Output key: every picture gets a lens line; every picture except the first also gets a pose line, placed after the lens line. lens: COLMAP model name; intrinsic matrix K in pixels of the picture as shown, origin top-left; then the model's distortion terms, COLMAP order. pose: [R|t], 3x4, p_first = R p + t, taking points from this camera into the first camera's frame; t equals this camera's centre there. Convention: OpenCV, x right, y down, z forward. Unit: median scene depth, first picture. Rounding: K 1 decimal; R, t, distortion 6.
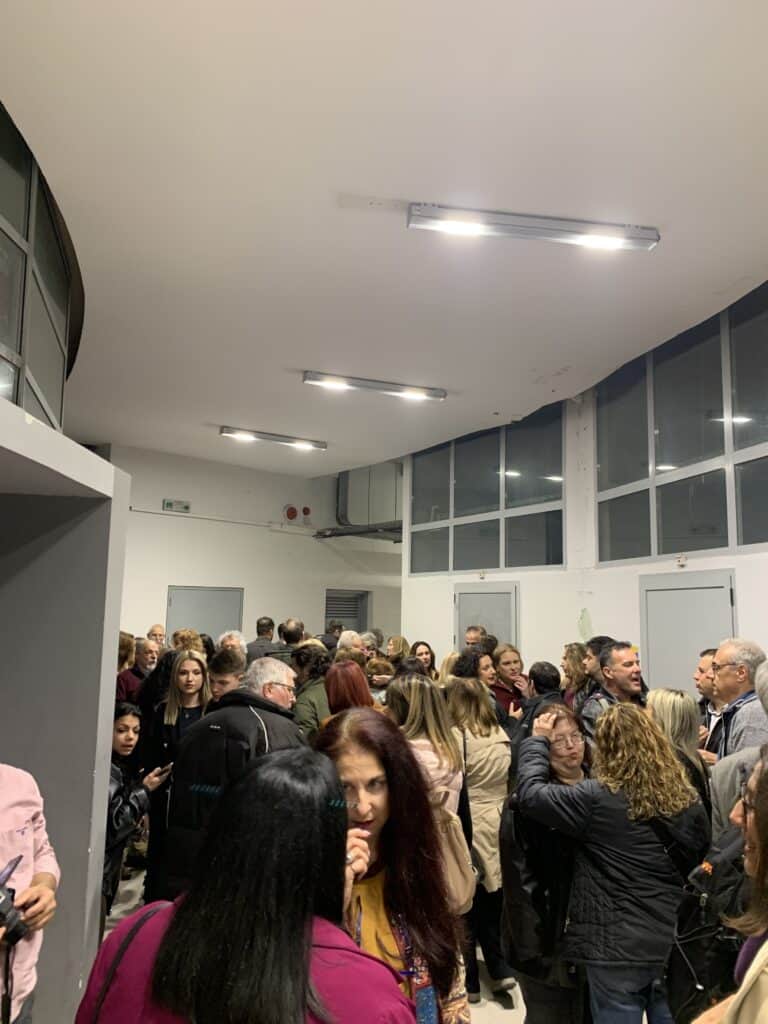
lens RADIAL K [[805.4, 0, 384.0], [0, 805.4, 512.0], [0, 0, 1]] dist [0.108793, -0.009087]
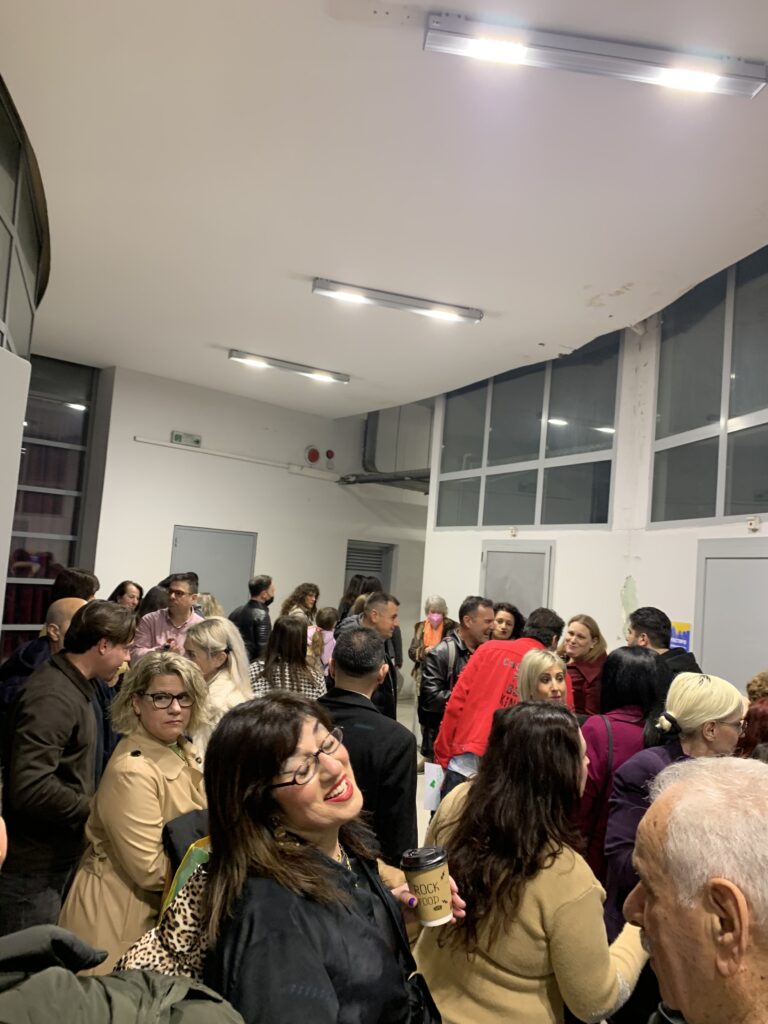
lens RADIAL K [[806.1, 0, 384.0], [0, 806.1, 512.0], [0, 0, 1]] dist [0.134967, -0.288613]
pose [[0.997040, 0.054917, -0.053808, 0.025111], [-0.051944, 0.997125, 0.055169, 0.014338], [0.056683, -0.052211, 0.997026, 0.106377]]
